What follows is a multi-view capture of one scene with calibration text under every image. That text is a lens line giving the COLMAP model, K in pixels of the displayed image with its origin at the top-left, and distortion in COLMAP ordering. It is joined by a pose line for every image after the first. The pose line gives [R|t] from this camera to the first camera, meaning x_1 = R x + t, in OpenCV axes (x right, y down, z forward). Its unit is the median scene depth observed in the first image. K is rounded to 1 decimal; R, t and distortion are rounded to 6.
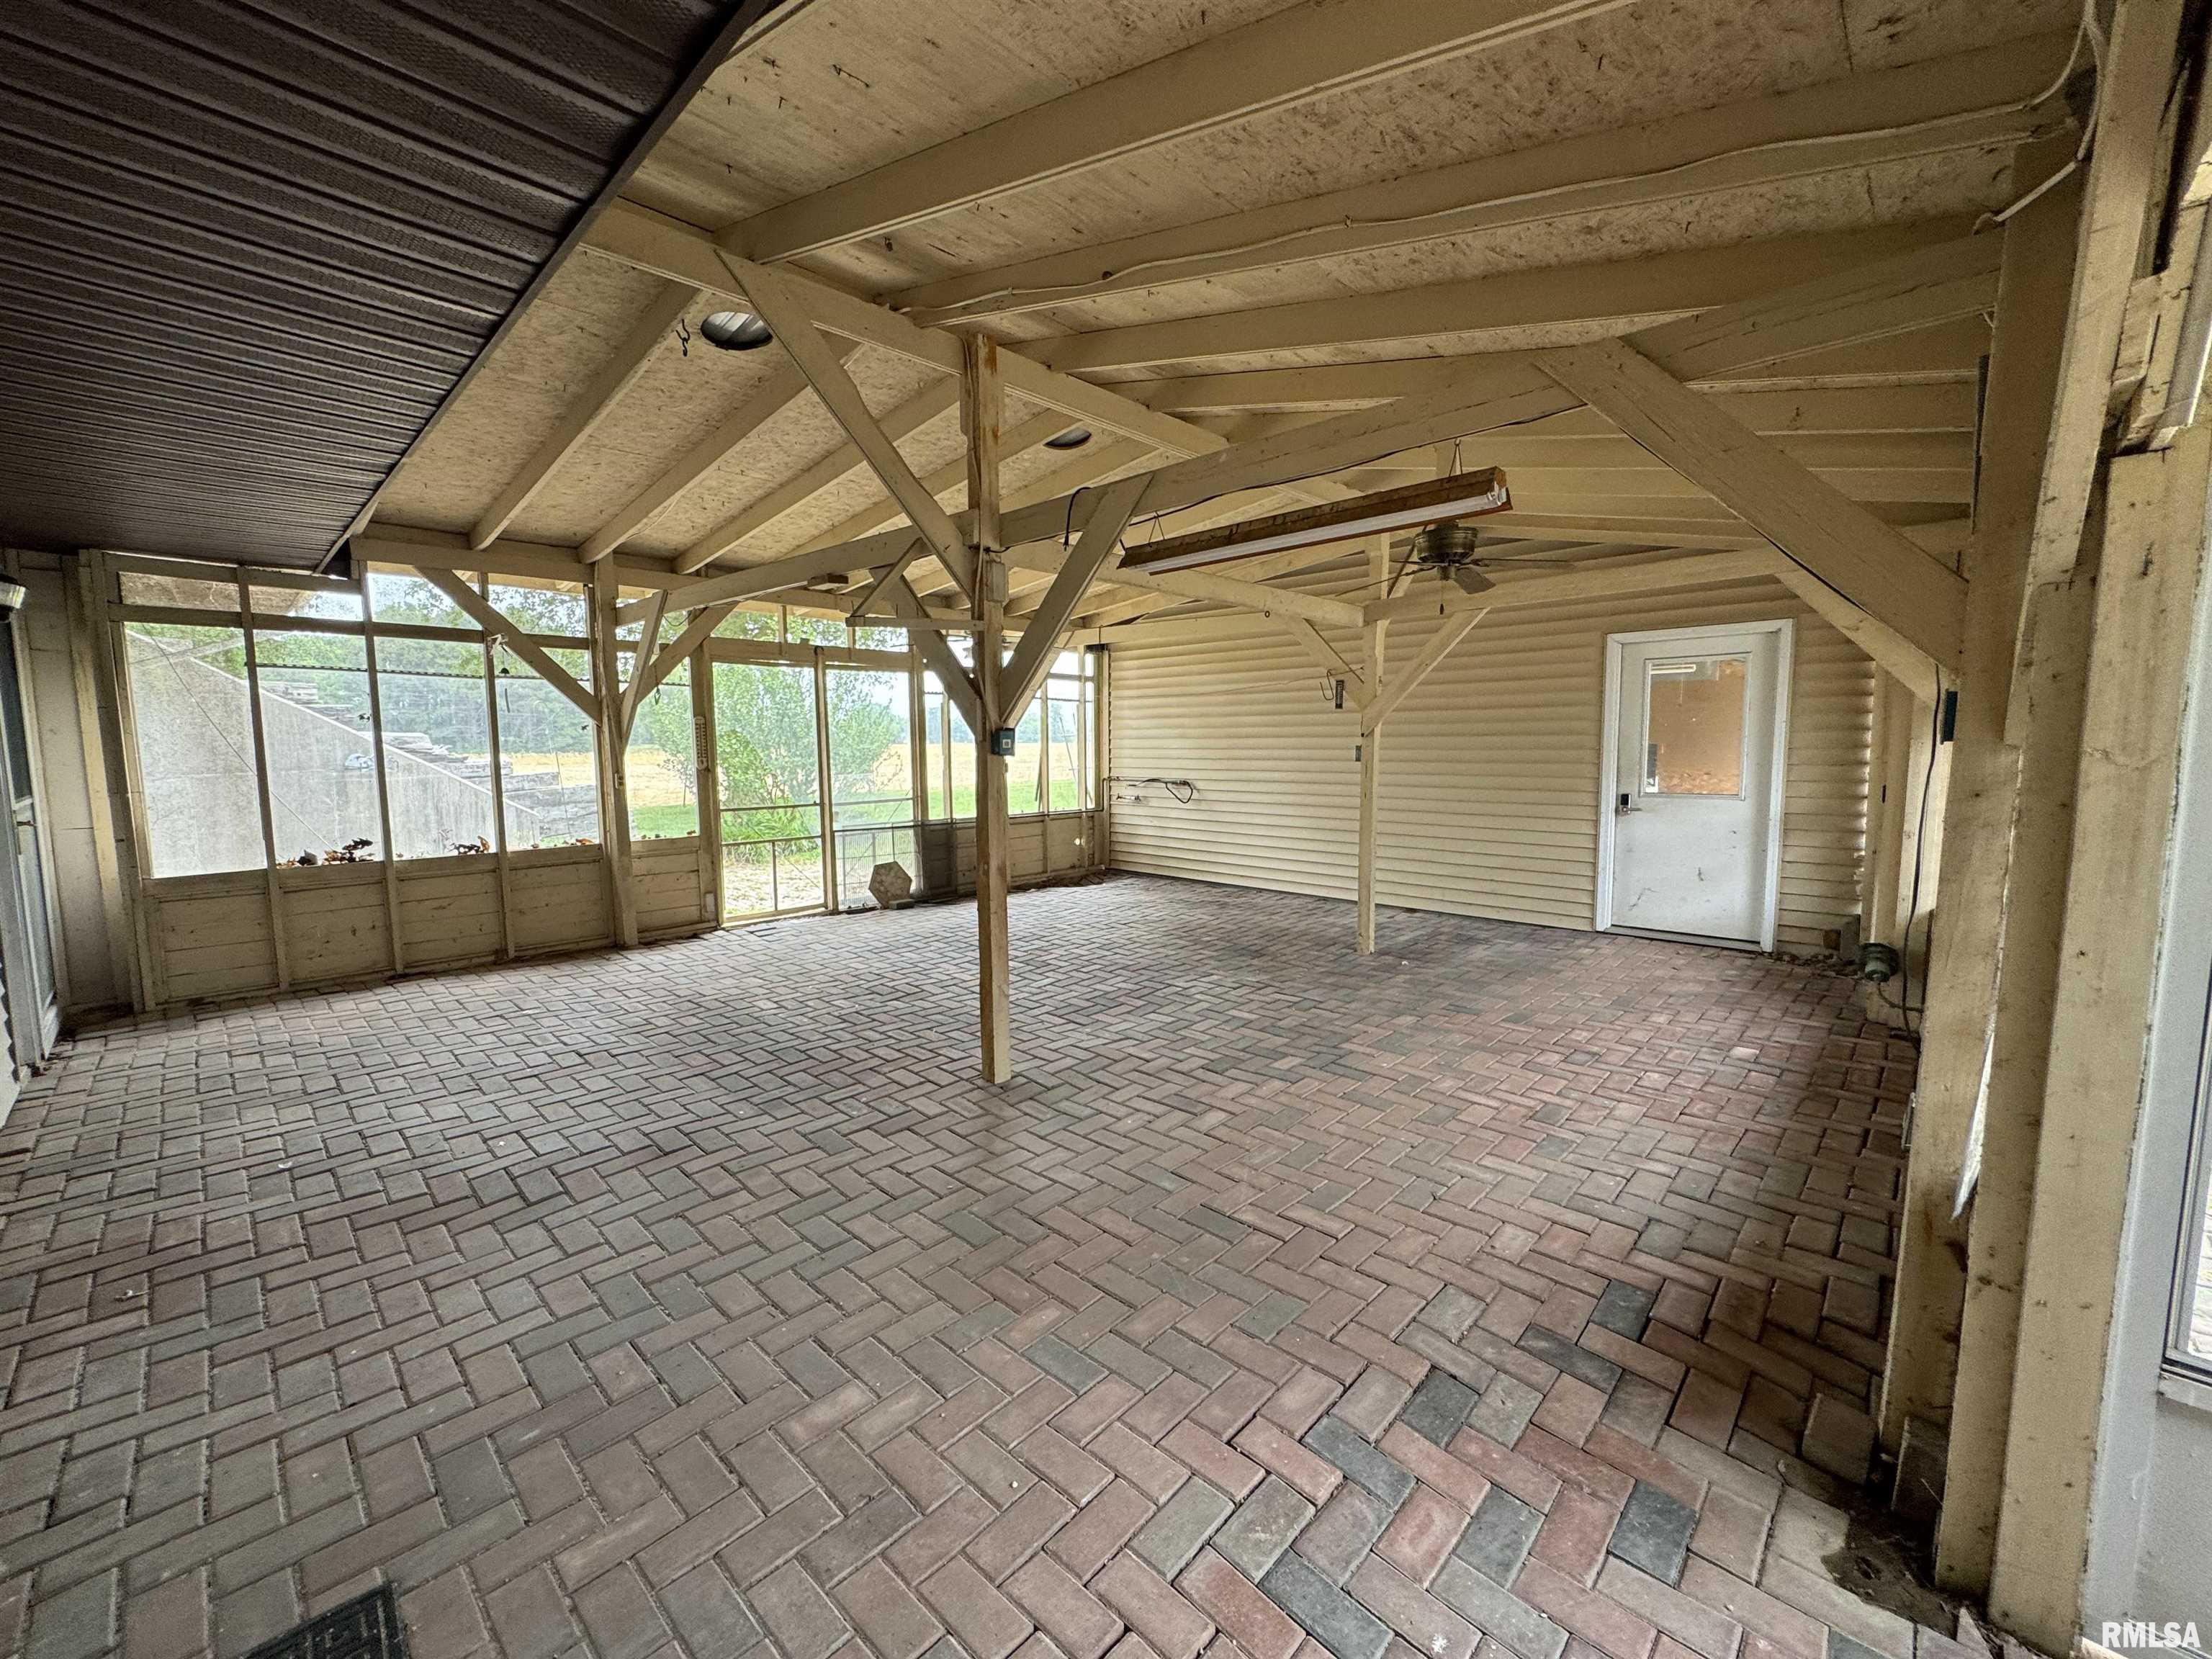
lens RADIAL K [[894.8, 0, 1102.6], [0, 894.8, 825.5], [0, 0, 1]] dist [-0.000290, -0.000202]
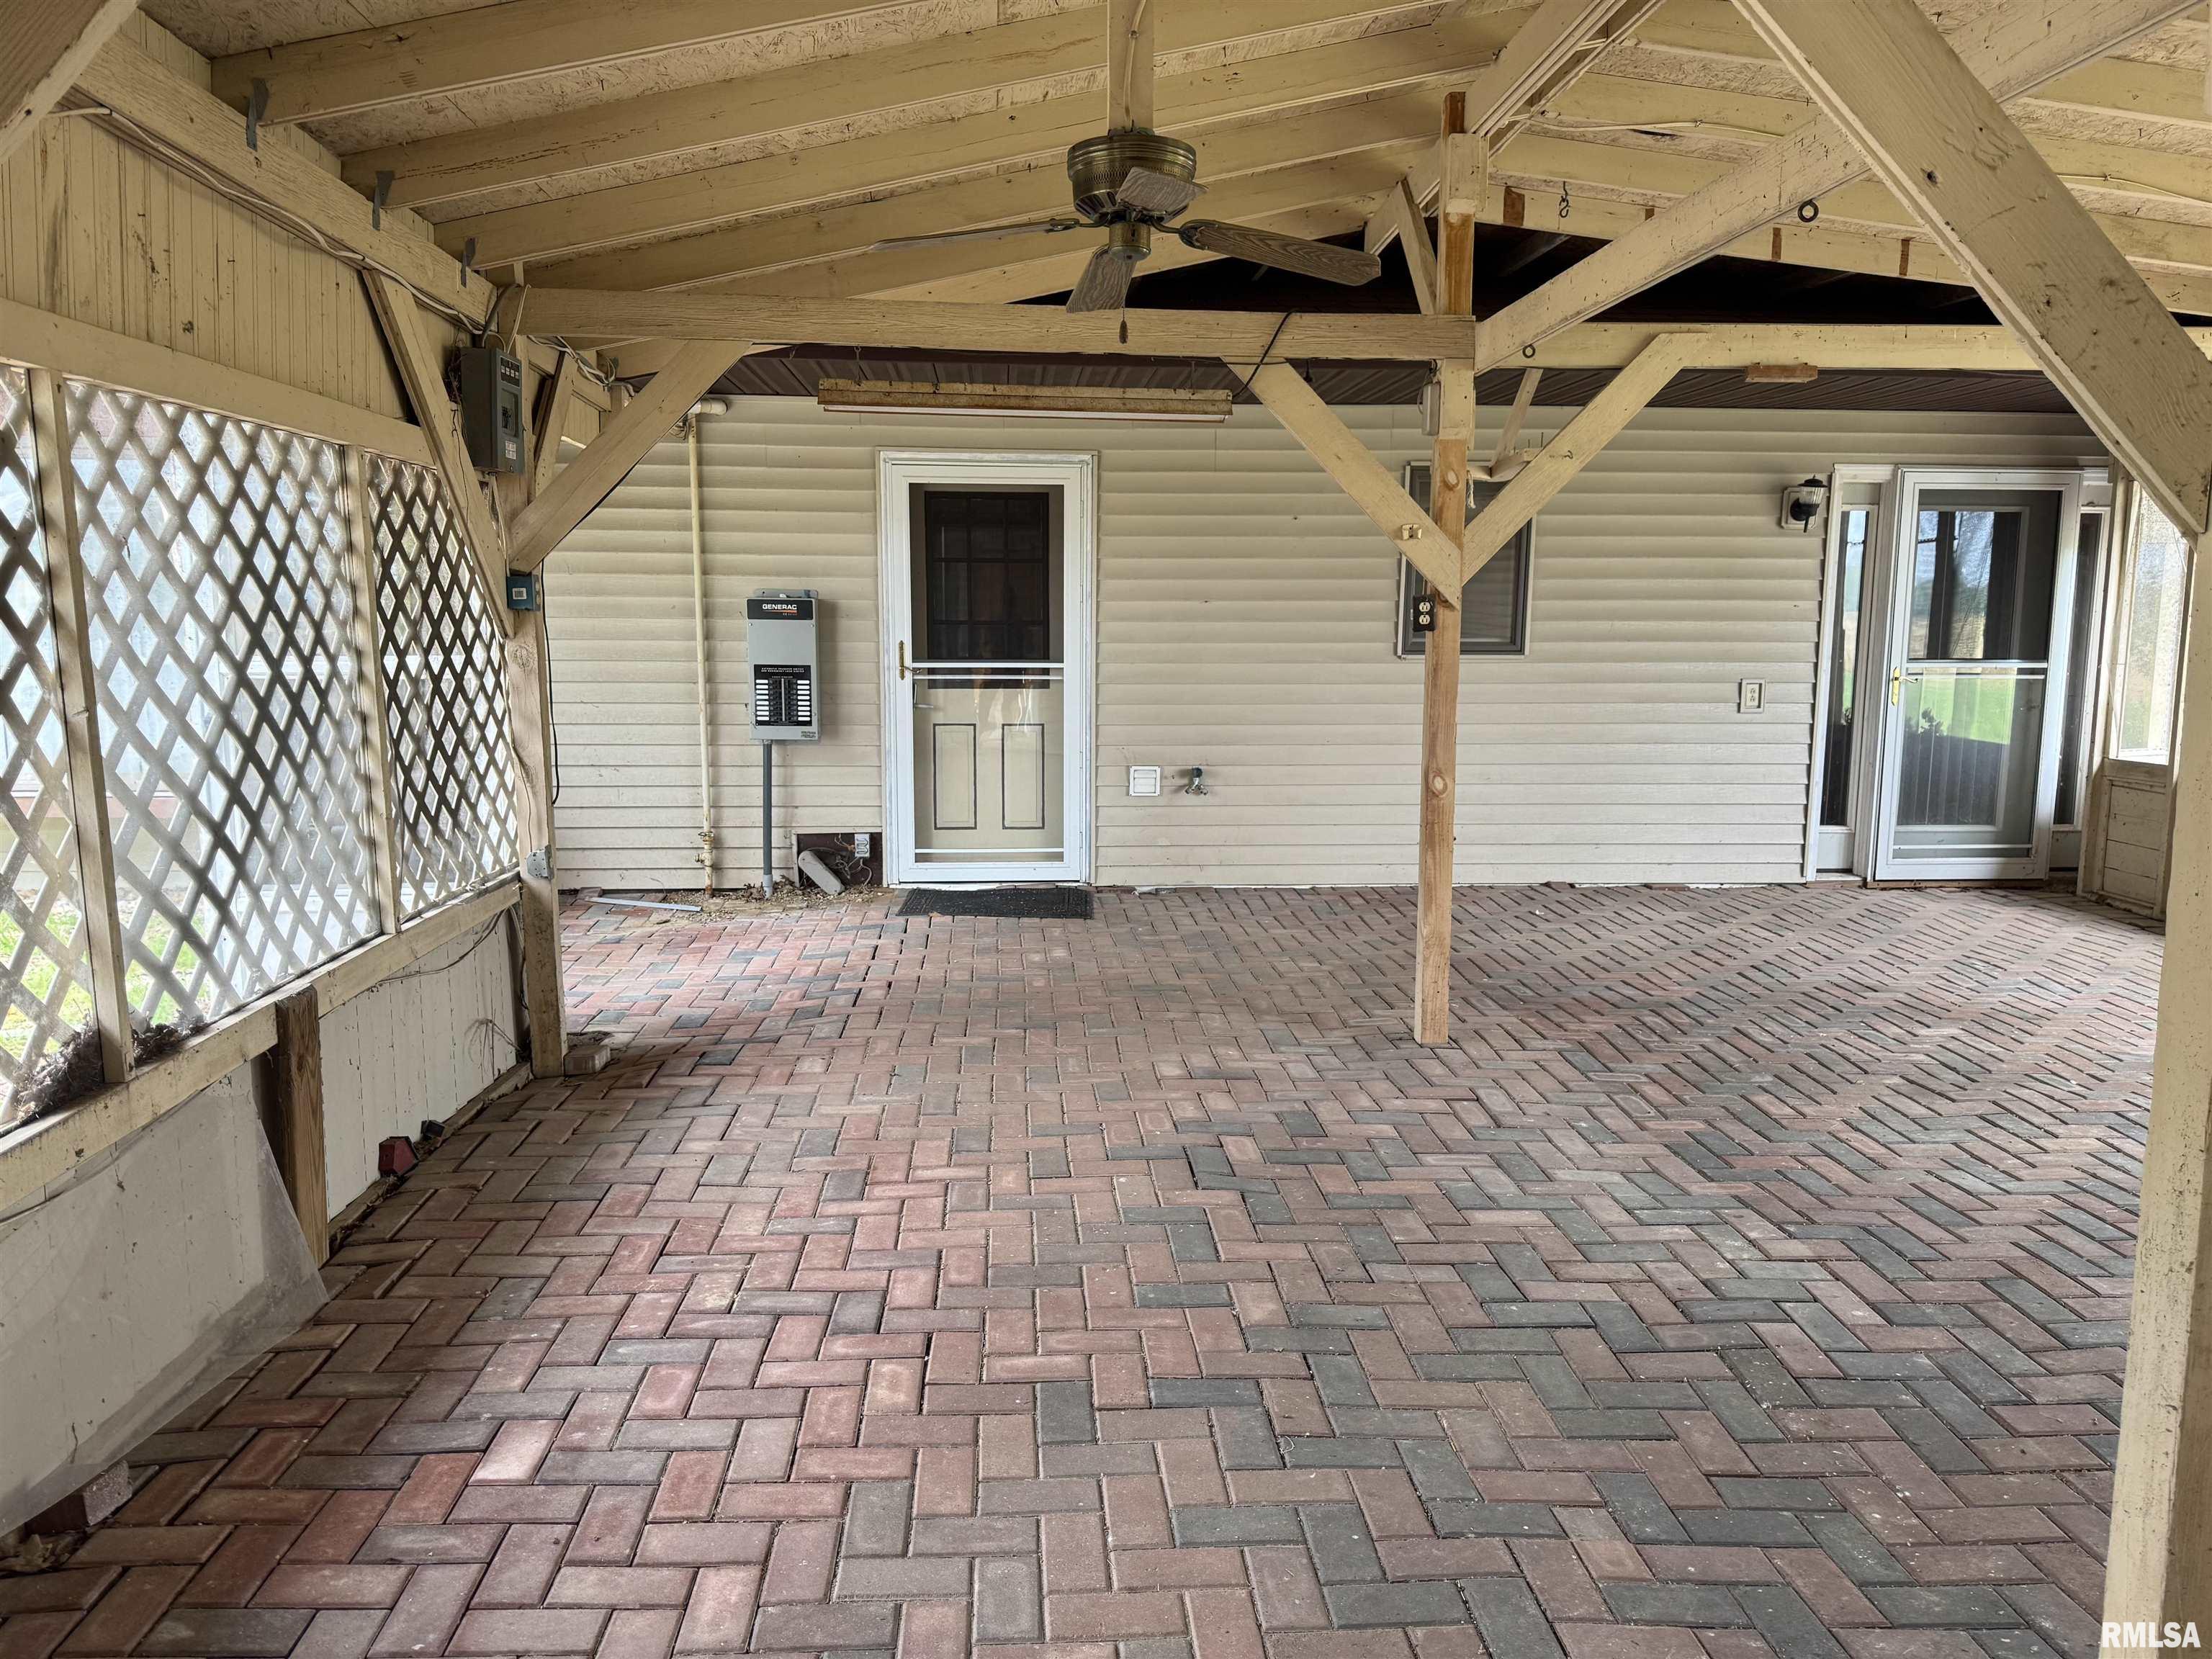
lens RADIAL K [[1580.5, 0, 1106.0], [0, 1580.5, 829.5], [0, 0, 1]] dist [0.040632, -0.045919]
pose [[-0.681994, 0.100499, -0.724420, 0.996069], [-0.071293, 0.976661, 0.202610, -0.151269], [0.727875, 0.189825, -0.658912, 1.556599]]
